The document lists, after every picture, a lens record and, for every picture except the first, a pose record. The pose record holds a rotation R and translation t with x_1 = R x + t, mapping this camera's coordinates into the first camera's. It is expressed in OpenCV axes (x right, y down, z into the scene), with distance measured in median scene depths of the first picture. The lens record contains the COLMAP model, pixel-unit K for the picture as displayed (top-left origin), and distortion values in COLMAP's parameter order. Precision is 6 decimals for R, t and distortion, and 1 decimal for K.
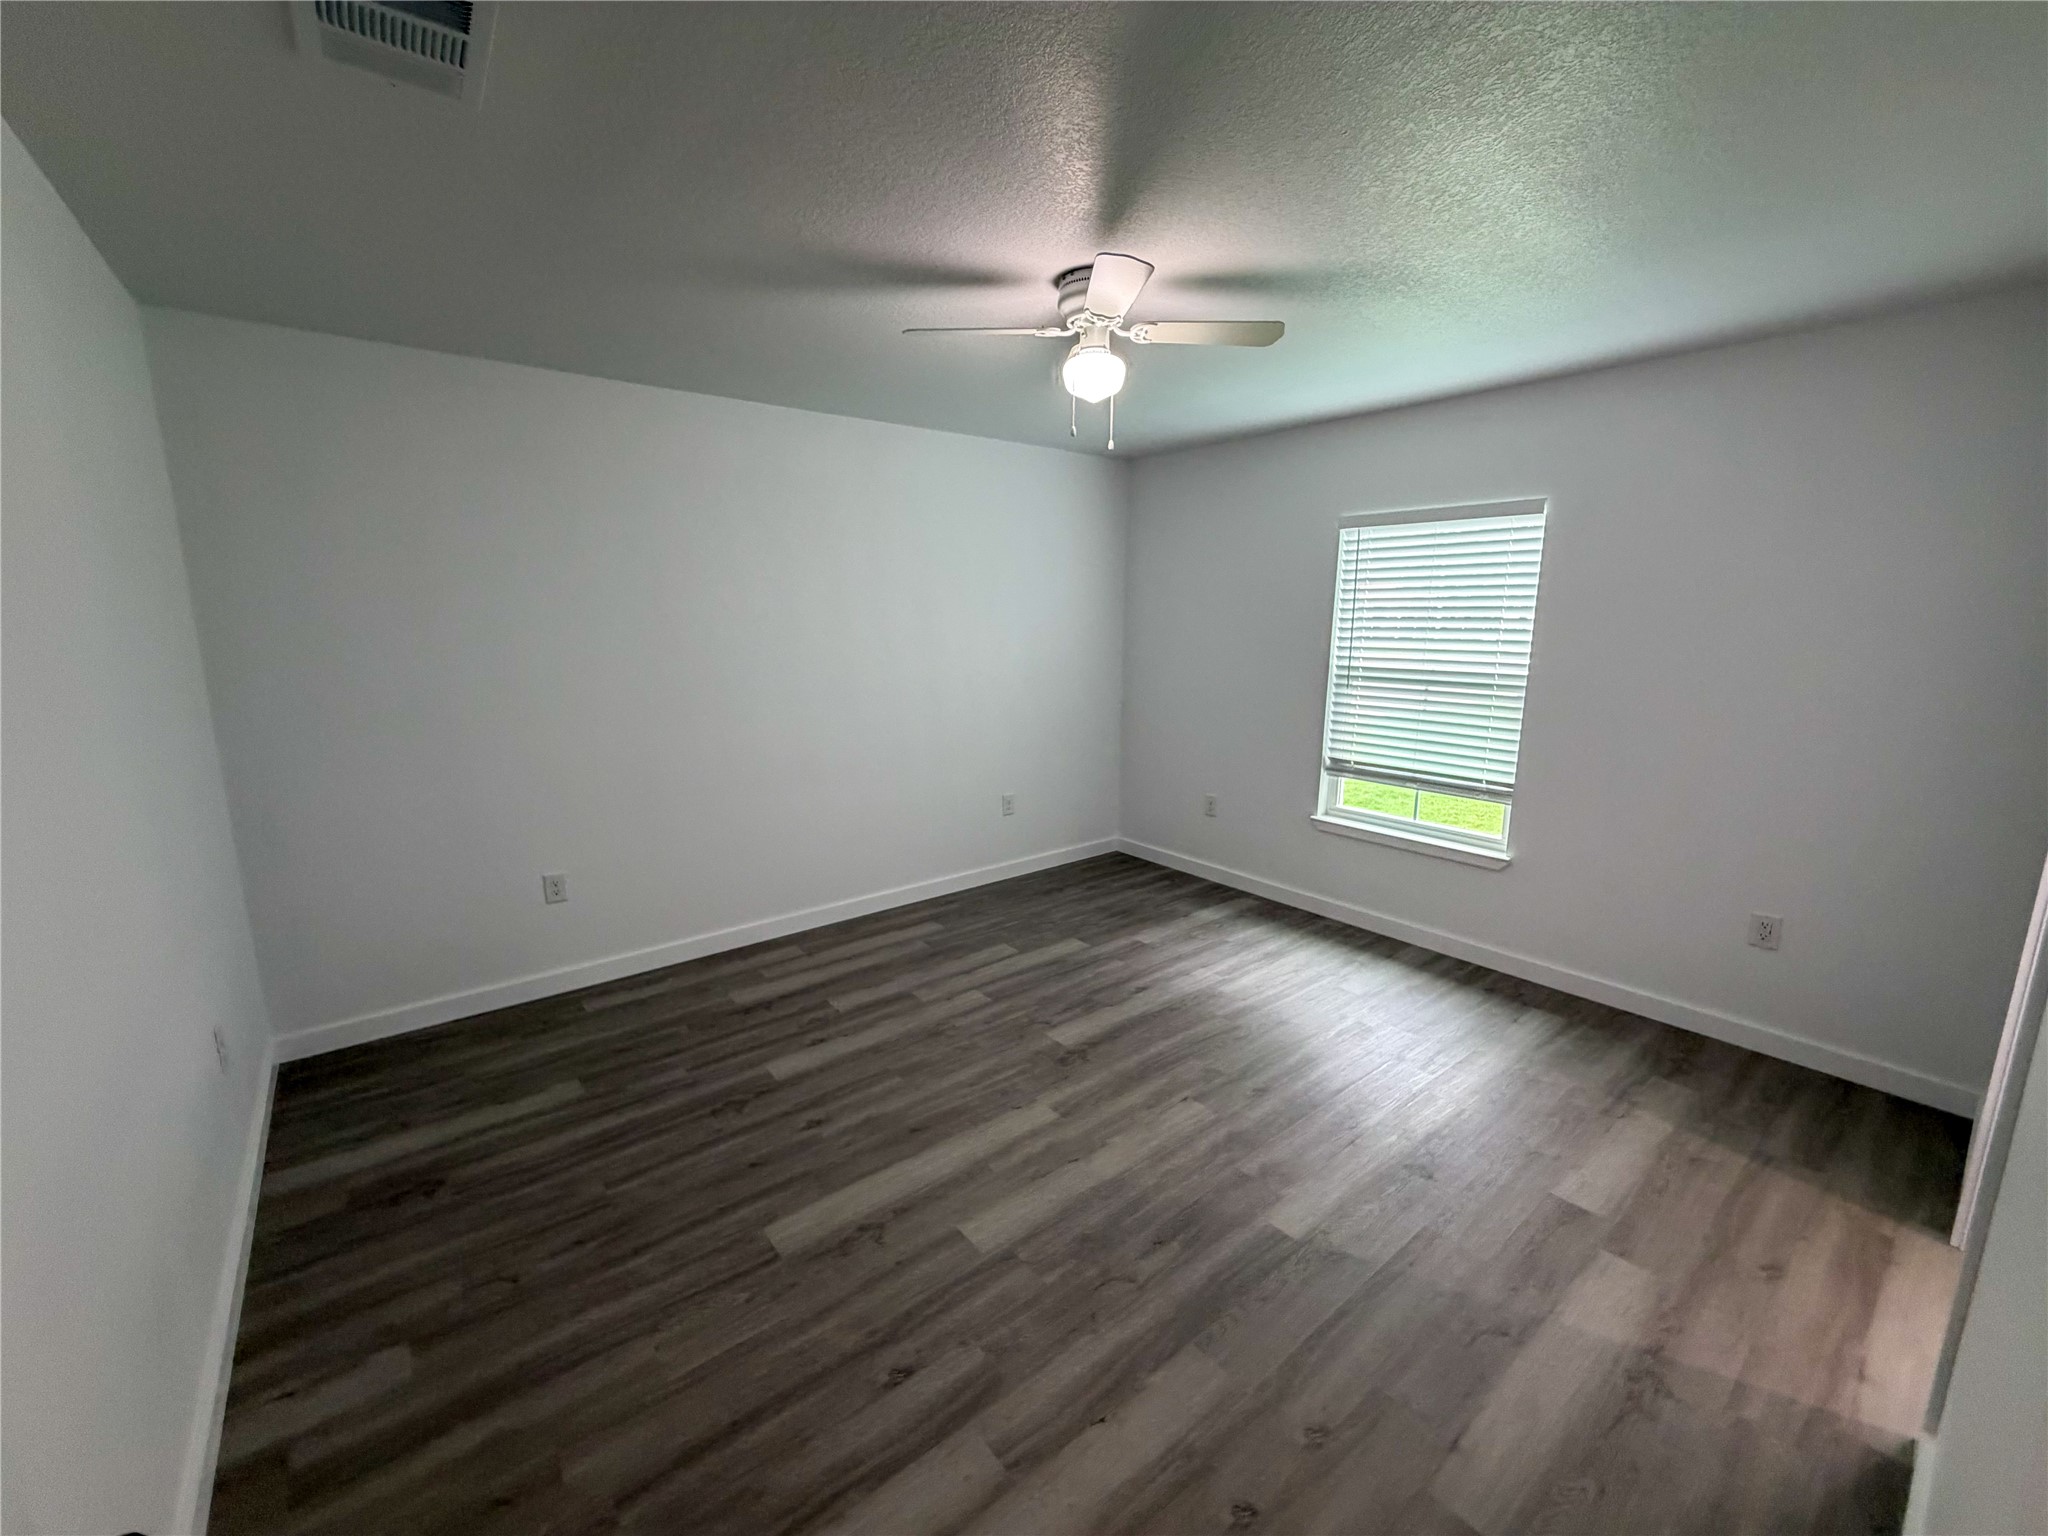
lens RADIAL K [[818.0, 0, 1019.1], [0, 818.0, 765.9], [0, 0, 1]] dist [0.001435, 0.000321]
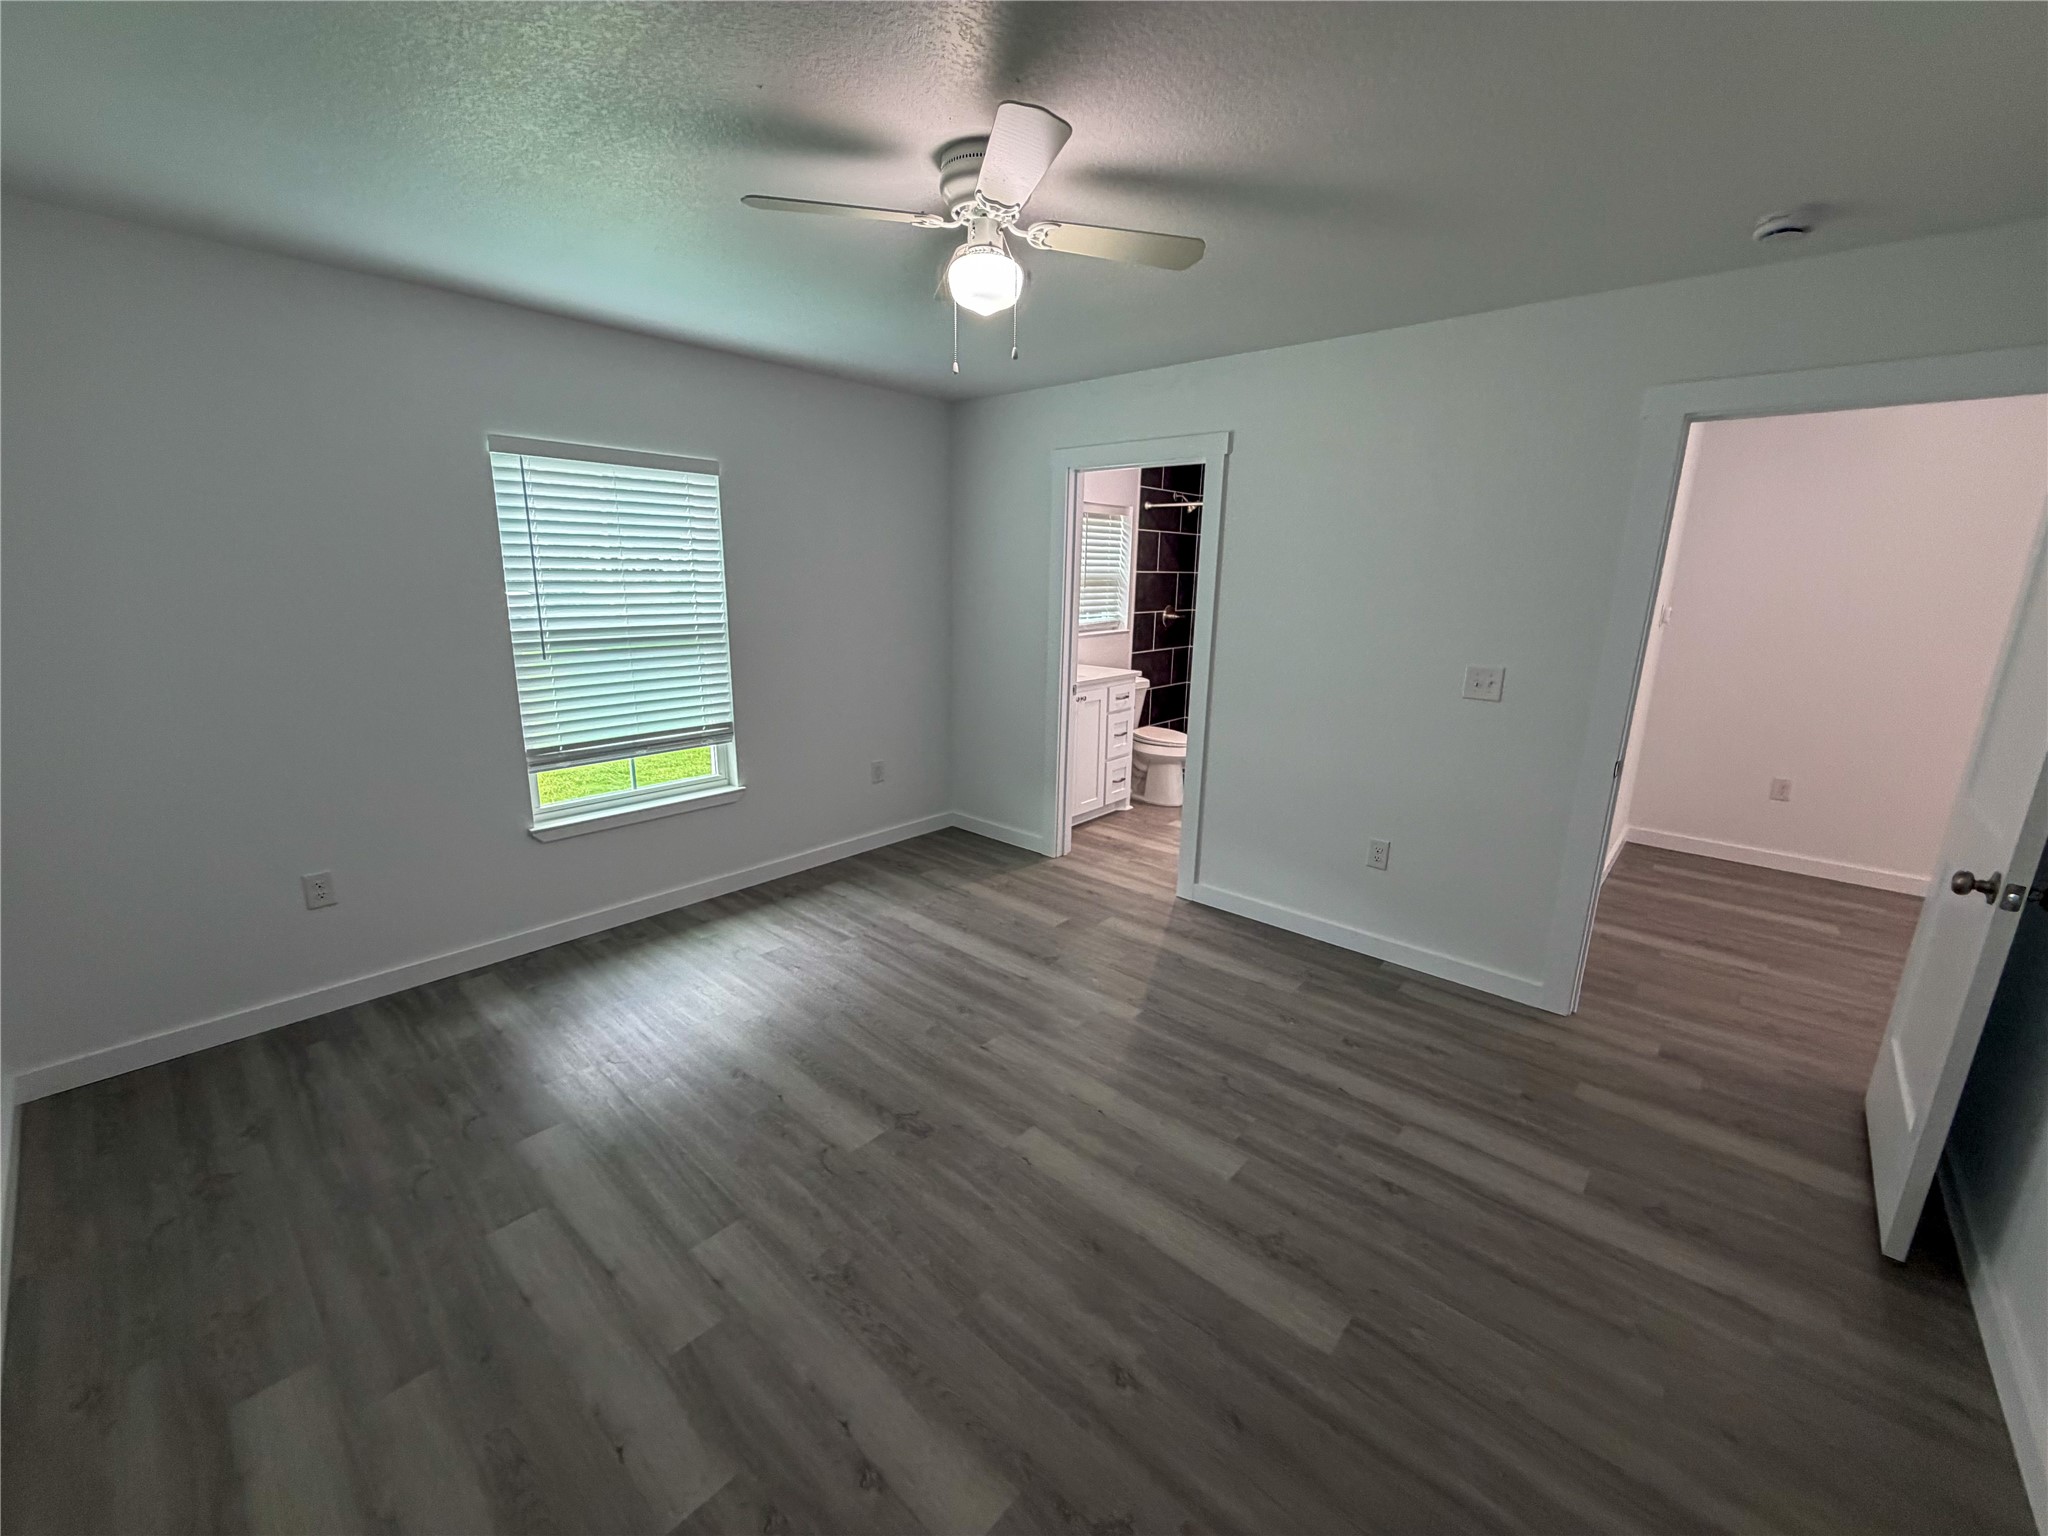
lens RADIAL K [[818.0, 0, 1019.1], [0, 818.0, 765.9], [0, 0, 1]] dist [0.001435, 0.000321]
pose [[-0.167048, -0.234626, 0.957625, -0.625437], [0.166654, 0.950578, 0.261971, -0.170810], [-0.971762, 0.203354, -0.119691, 0.892032]]
